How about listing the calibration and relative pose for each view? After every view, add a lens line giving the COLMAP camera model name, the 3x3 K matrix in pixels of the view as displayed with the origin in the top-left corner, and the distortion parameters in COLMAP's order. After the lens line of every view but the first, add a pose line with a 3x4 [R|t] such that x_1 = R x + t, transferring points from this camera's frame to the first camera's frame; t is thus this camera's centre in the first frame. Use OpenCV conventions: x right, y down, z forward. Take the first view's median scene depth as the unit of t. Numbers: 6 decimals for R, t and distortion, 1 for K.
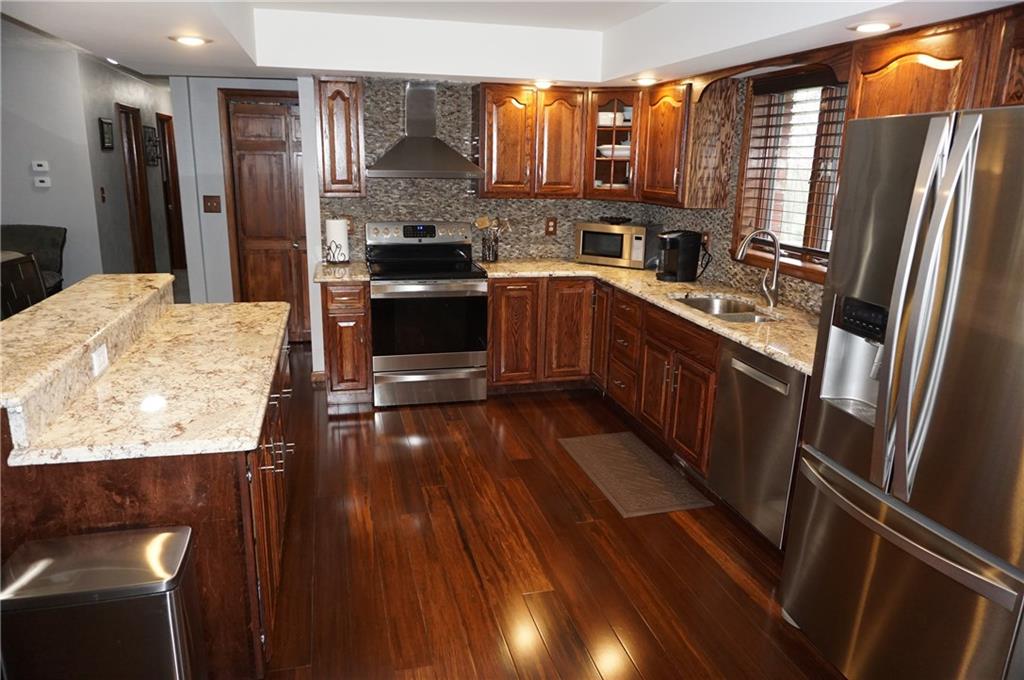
lens RADIAL K [[689.2, 0, 506.6], [0, 689.2, 339.3], [0, 0, 1]] dist [-0.036942, 0.021963]
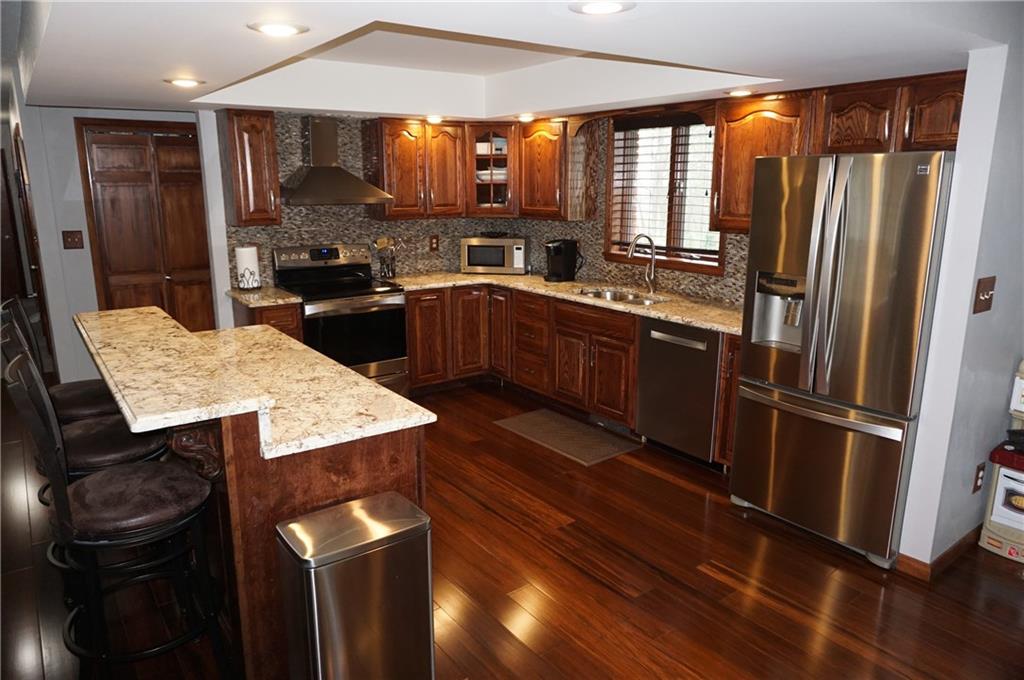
lens RADIAL K [[689.2, 0, 515.7], [0, 689.2, 338.9], [0, 0, 1]] dist [-0.036942, 0.021963]
pose [[0.924887, -0.105166, 0.365408, -0.291949], [0.114753, 0.993384, -0.004552, 0.013774], [-0.362512, 0.046142, 0.930836, -0.104688]]
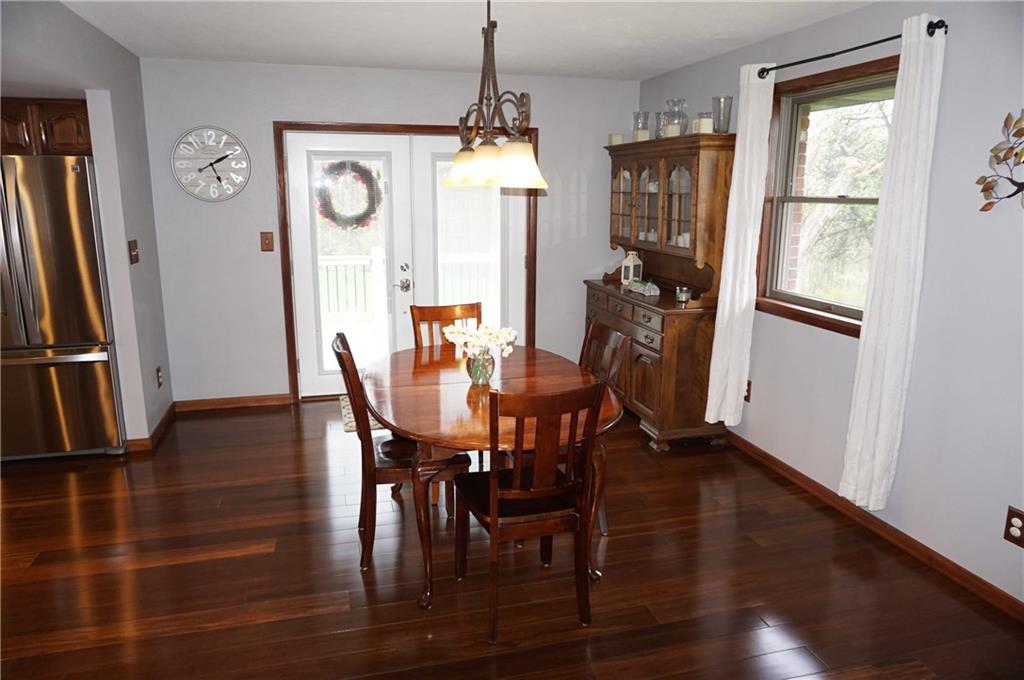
lens RADIAL K [[689.2, 0, 512.6], [0, 689.2, 339.0], [0, 0, 1]] dist [-0.036942, 0.021963]
pose [[-0.011342, -0.225493, 0.974179, -0.568370], [0.250775, 0.942464, 0.221071, 0.050401], [-0.967979, 0.246807, 0.045858, -0.188444]]
